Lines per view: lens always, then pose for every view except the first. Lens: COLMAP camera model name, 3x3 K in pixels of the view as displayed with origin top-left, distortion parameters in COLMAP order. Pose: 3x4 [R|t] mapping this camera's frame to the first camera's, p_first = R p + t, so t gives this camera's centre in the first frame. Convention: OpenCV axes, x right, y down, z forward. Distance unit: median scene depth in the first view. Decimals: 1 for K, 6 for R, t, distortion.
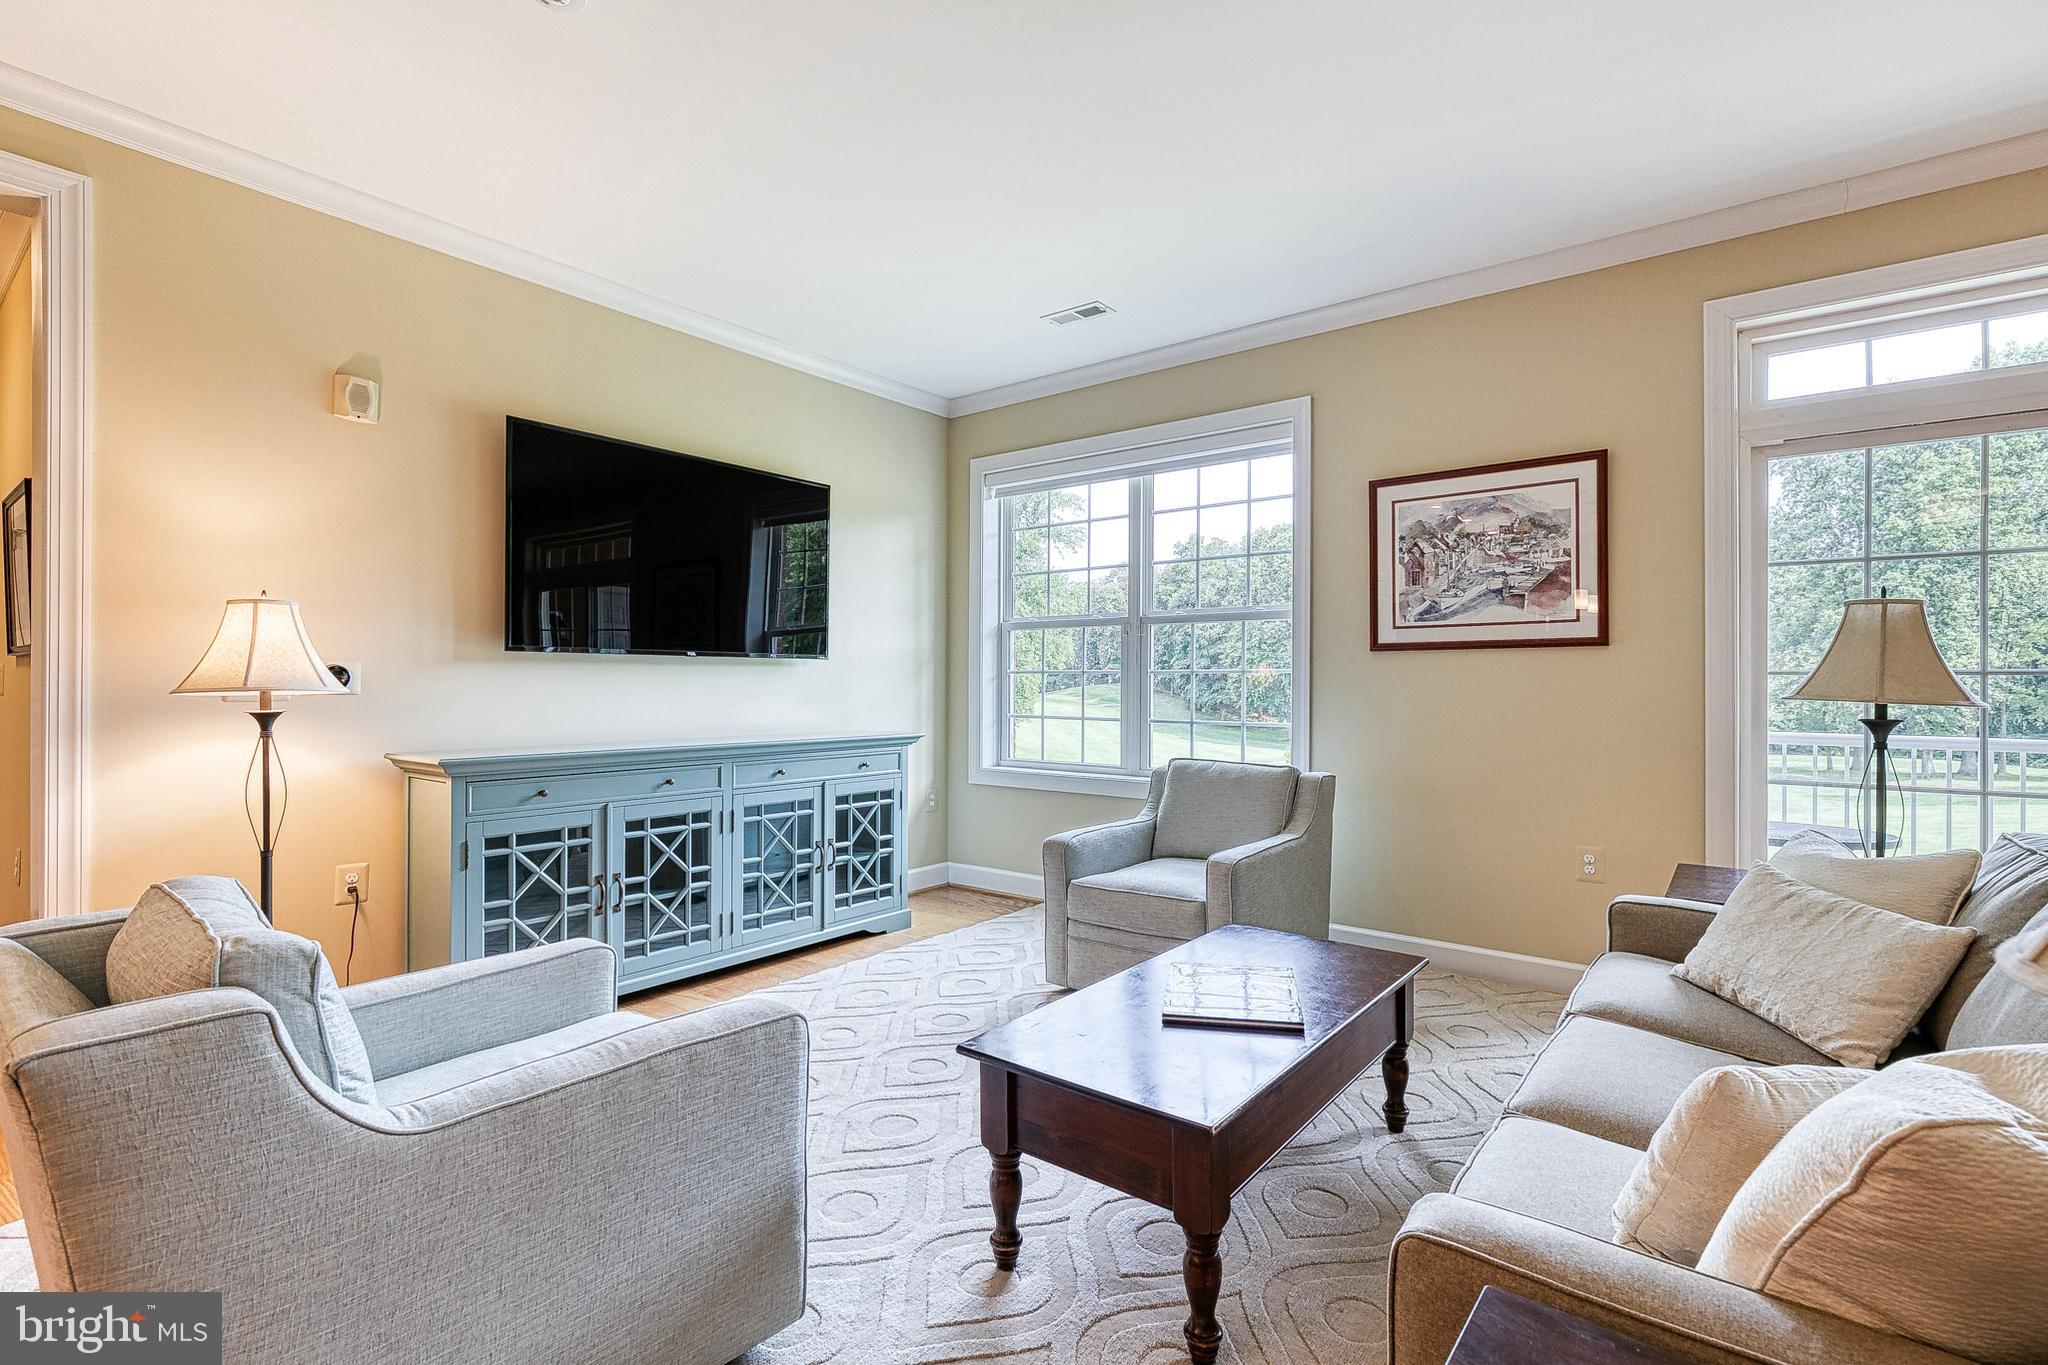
lens RADIAL K [[936.9, 0, 1041.8], [0, 936.9, 680.6], [0, 0, 1]] dist [0.007139, -0.000950]
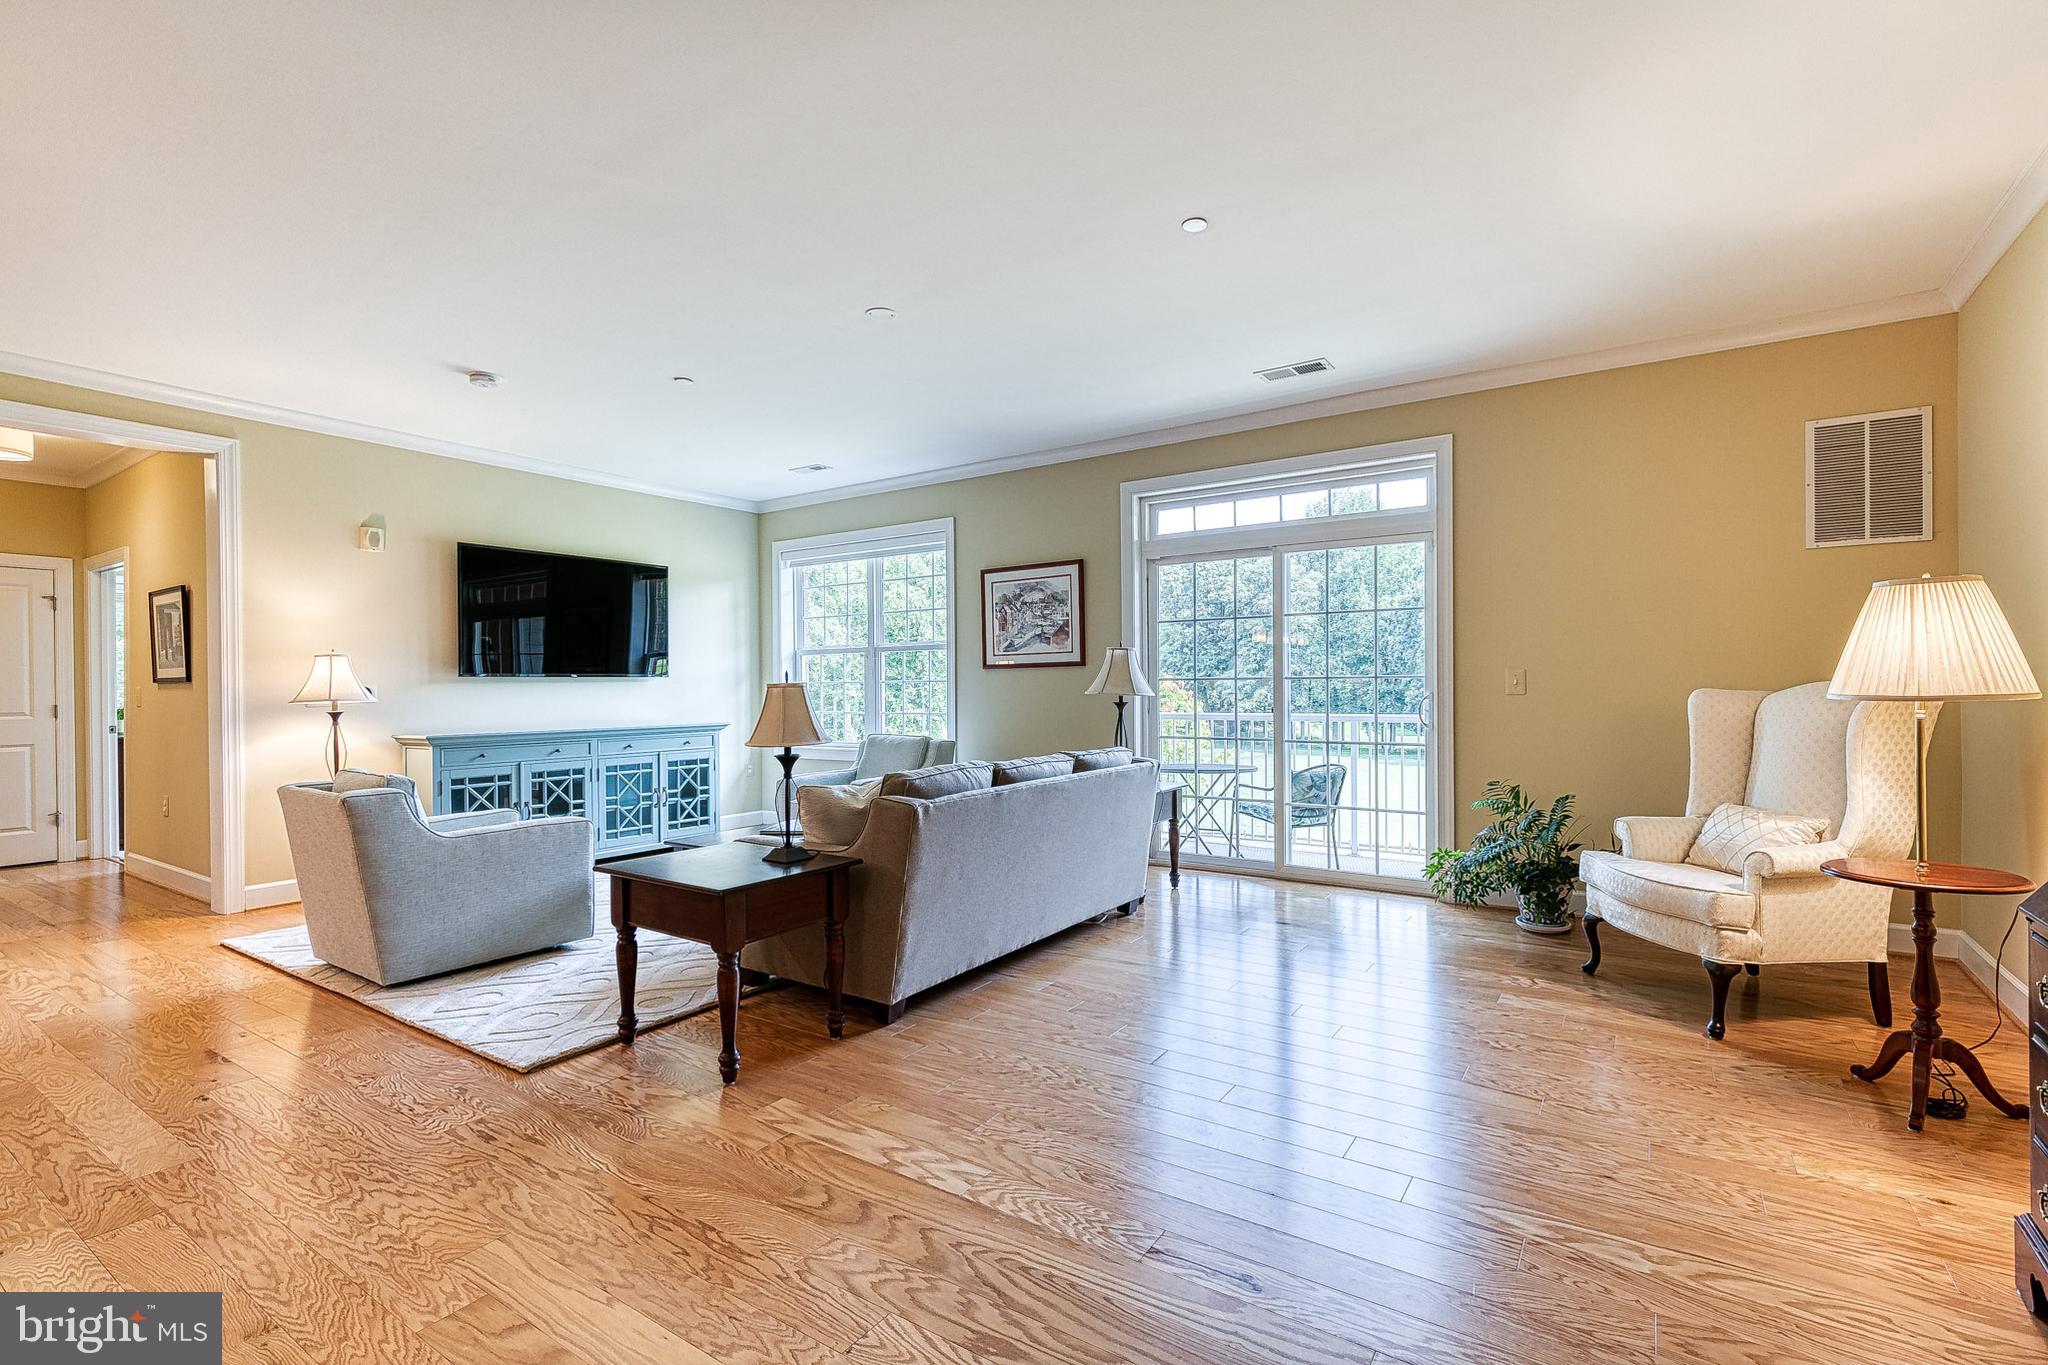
lens RADIAL K [[923.1, 0, 1042.6], [0, 923.1, 687.0], [0, 0, 1]] dist [0.012037, -0.001025]
pose [[0.997872, -0.014458, 0.063581, 0.361526], [0.014306, 0.999894, 0.002835, -0.002114], [-0.063615, -0.001920, 0.997973, -0.710528]]
